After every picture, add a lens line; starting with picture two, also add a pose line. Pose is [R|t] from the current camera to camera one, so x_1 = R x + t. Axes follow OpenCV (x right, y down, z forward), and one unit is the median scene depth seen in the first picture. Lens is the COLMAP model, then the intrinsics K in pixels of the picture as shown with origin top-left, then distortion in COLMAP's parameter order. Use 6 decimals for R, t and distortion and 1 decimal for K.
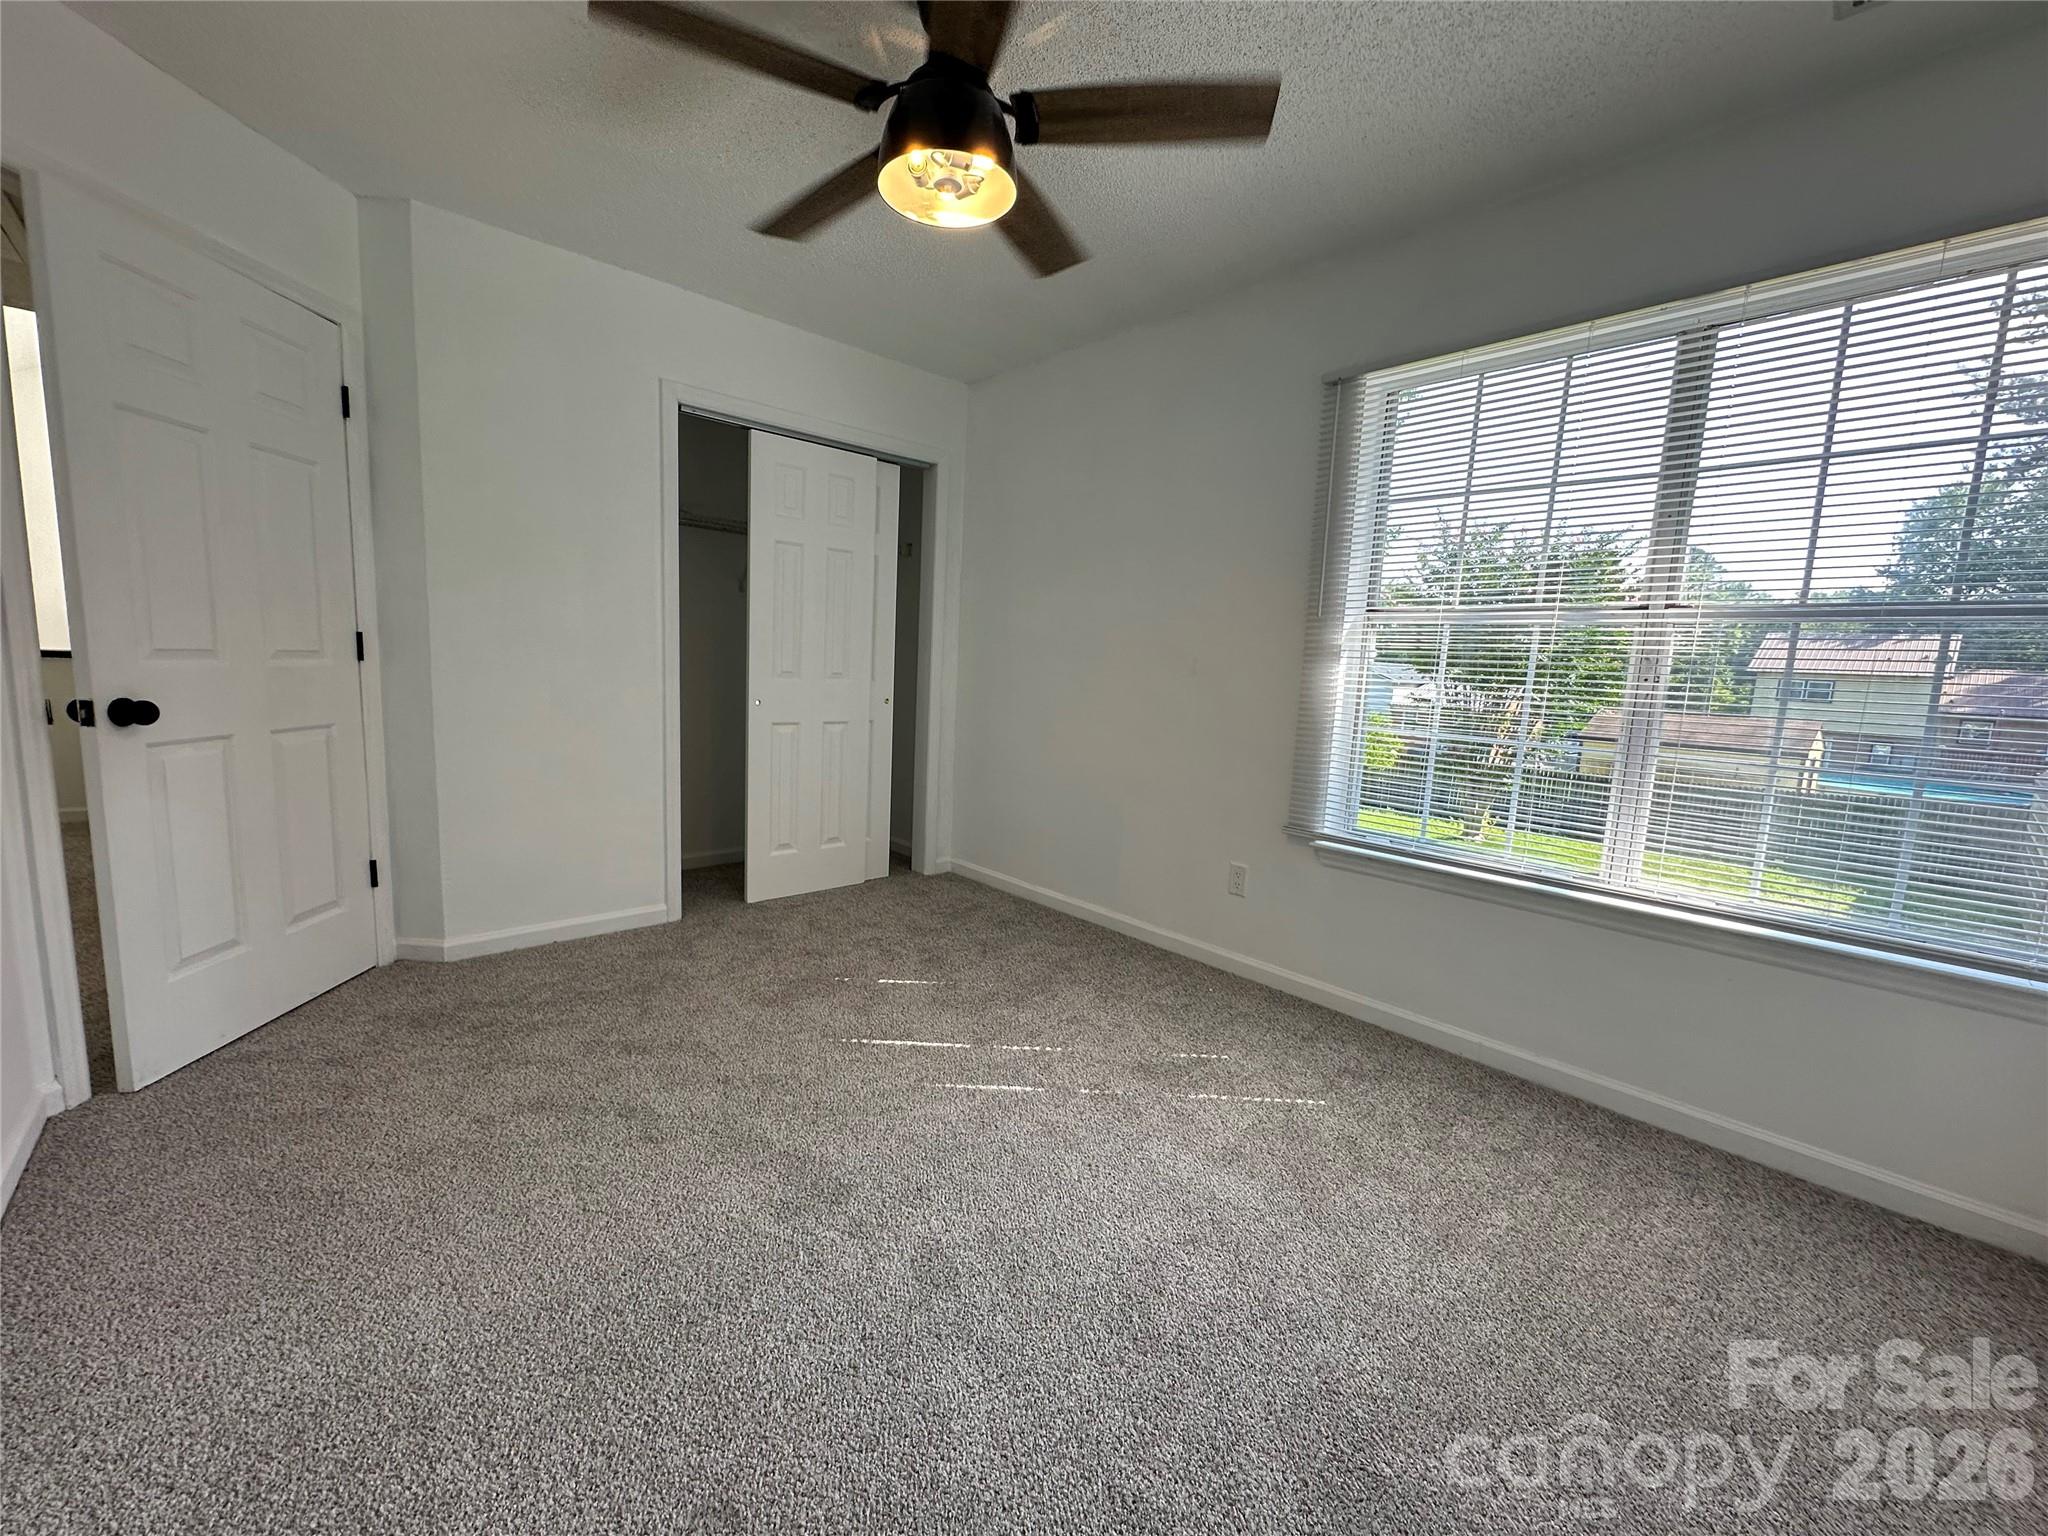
lens RADIAL K [[811.2, 0, 1025.7], [0, 811.2, 763.7], [0, 0, 1]] dist [-0.004211, -0.000219]
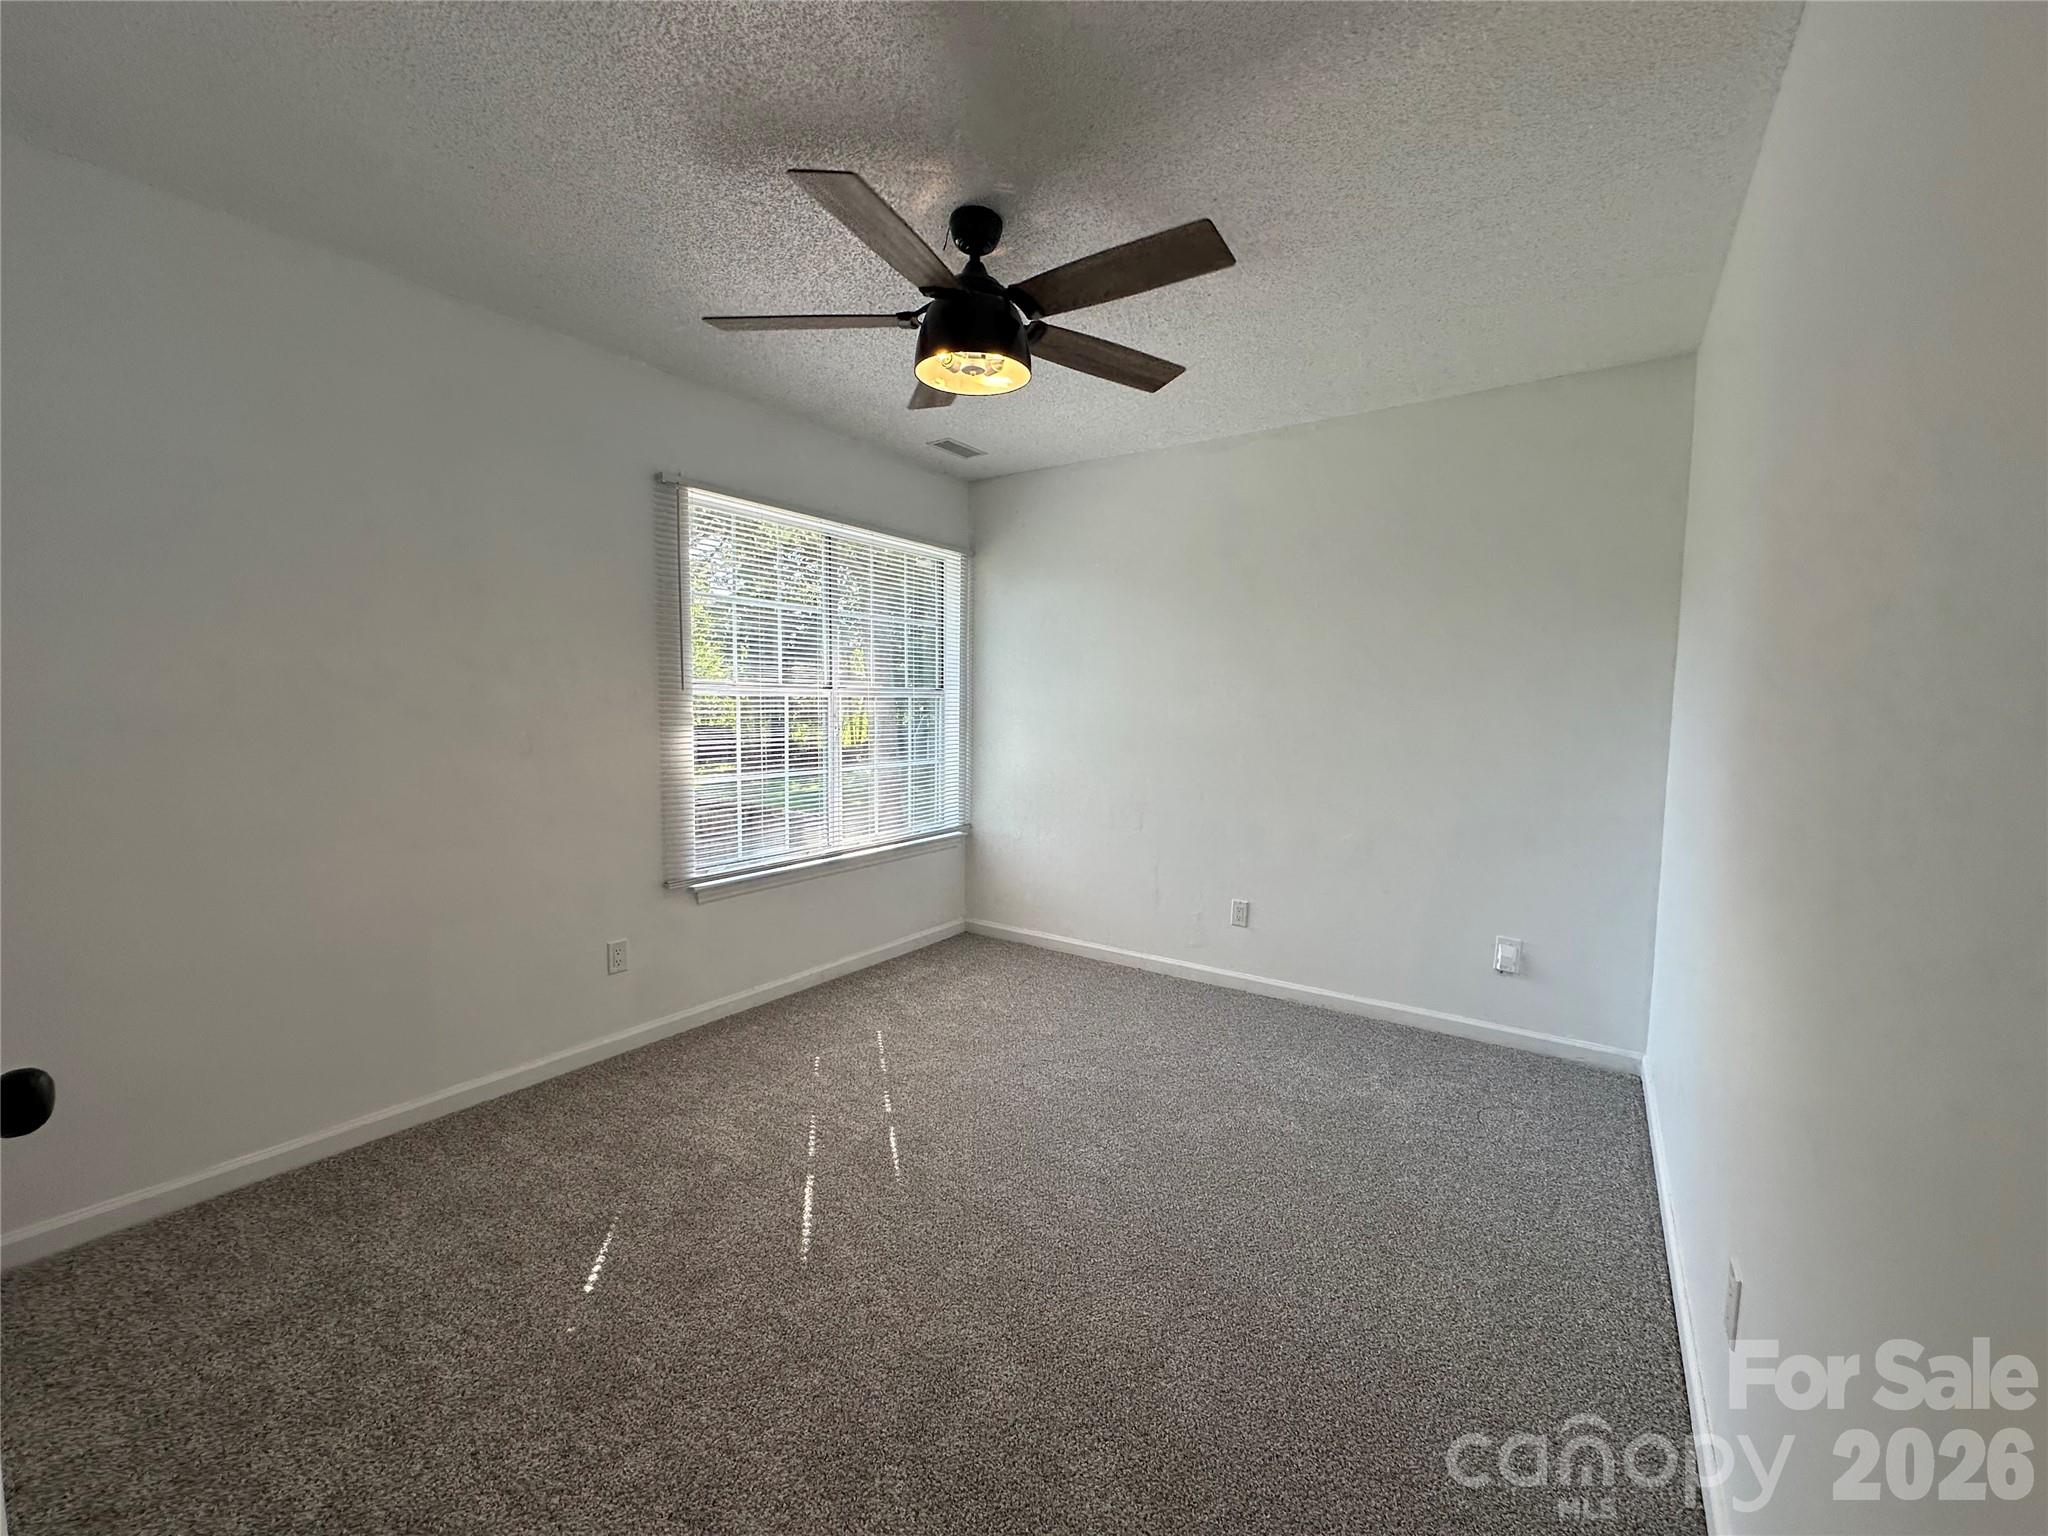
lens RADIAL K [[811.2, 0, 1023.1], [0, 811.2, 775.0], [0, 0, 1]] dist [-0.004211, -0.000219]
pose [[-0.223307, -0.129303, 0.966134, -0.873945], [0.099140, 0.983010, 0.154476, -0.198993], [-0.969693, 0.130279, -0.206694, 0.821381]]
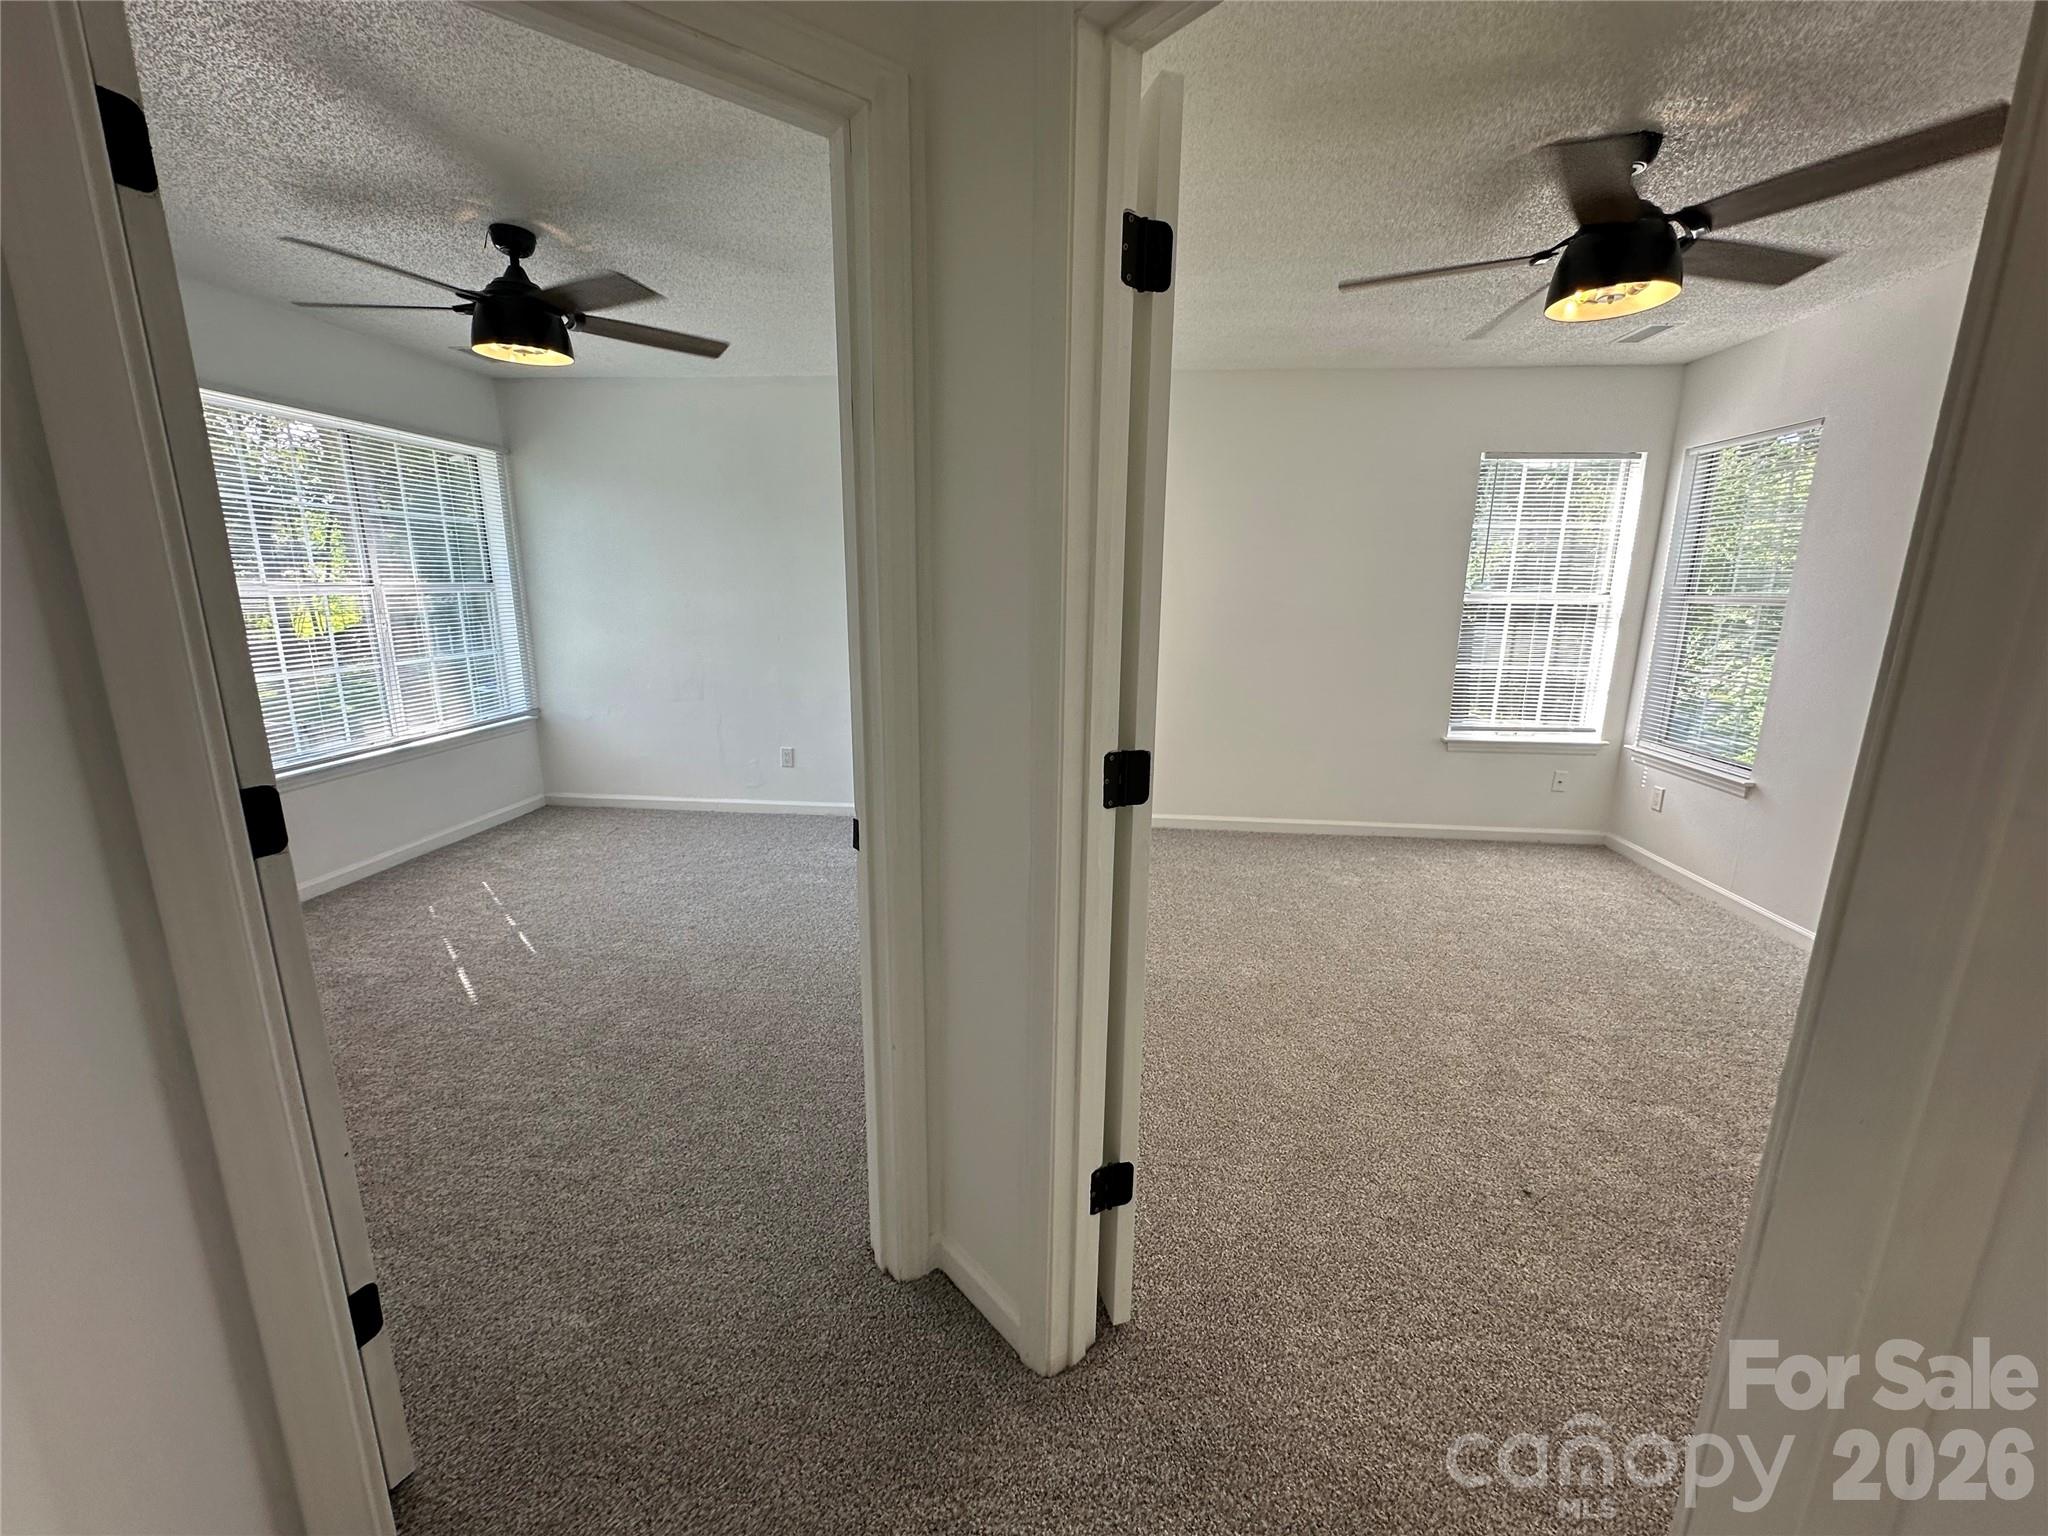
lens RADIAL K [[811.2, 0, 1018.5], [0, 811.2, 767.2], [0, 0, 1]] dist [-0.004211, -0.000219]
pose [[-0.668230, -0.209718, 0.713784, -1.327888], [0.055077, 0.942866, 0.328587, -0.271575], [-0.741913, 0.258885, -0.618501, 0.963452]]
